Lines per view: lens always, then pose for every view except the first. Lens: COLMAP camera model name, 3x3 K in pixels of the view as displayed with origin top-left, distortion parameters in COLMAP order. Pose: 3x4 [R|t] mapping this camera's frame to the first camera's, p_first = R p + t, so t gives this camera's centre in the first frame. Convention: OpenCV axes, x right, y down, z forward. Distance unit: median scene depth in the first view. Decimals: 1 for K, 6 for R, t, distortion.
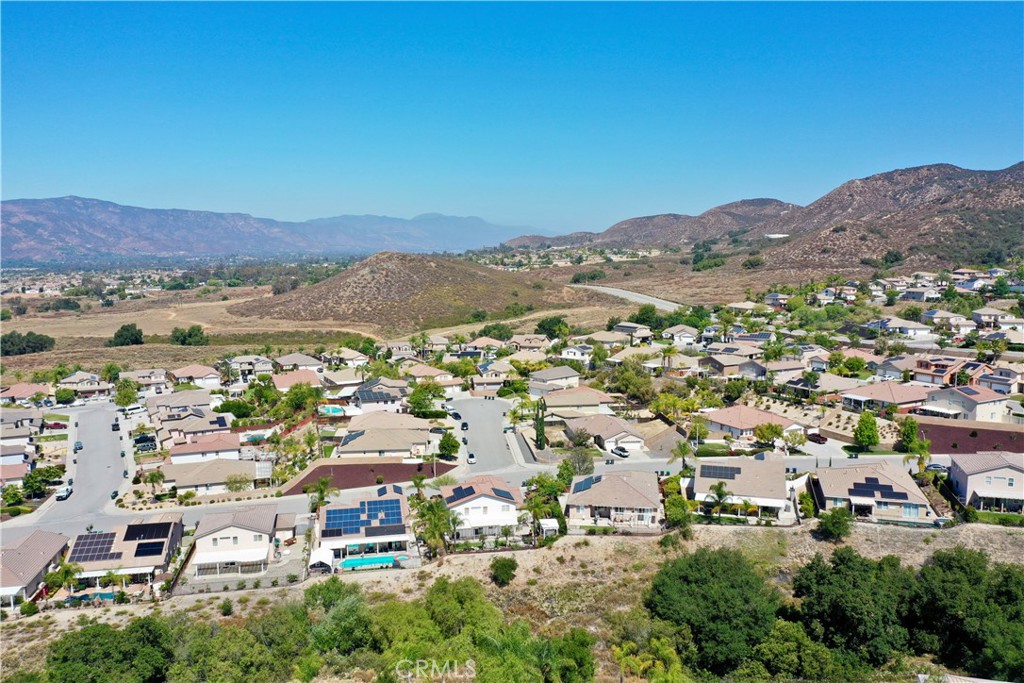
lens RADIAL K [[808.0, 0, 514.9], [0, 808.0, 338.0], [0, 0, 1]] dist [-0.001505, -0.002232]
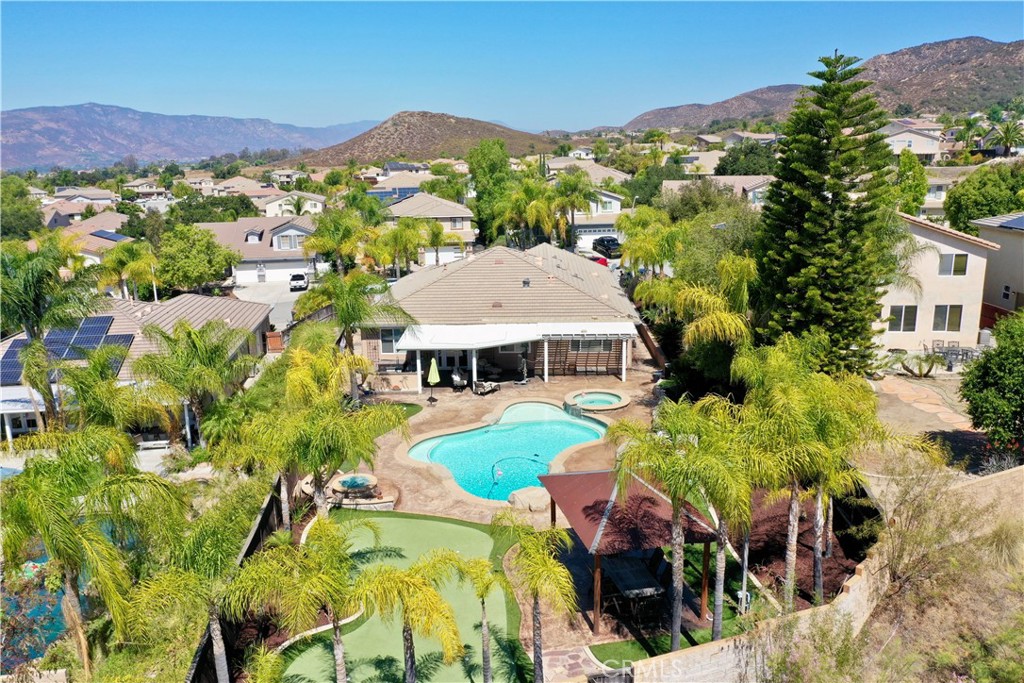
lens RADIAL K [[808.0, 0, 515.1], [0, 808.0, 339.3], [0, 0, 1]] dist [-0.001505, -0.002232]
pose [[0.999528, -0.006451, -0.030042, 0.013419], [0.009867, 0.993317, 0.114998, 0.113785], [0.029099, -0.115241, 0.992911, -0.101970]]
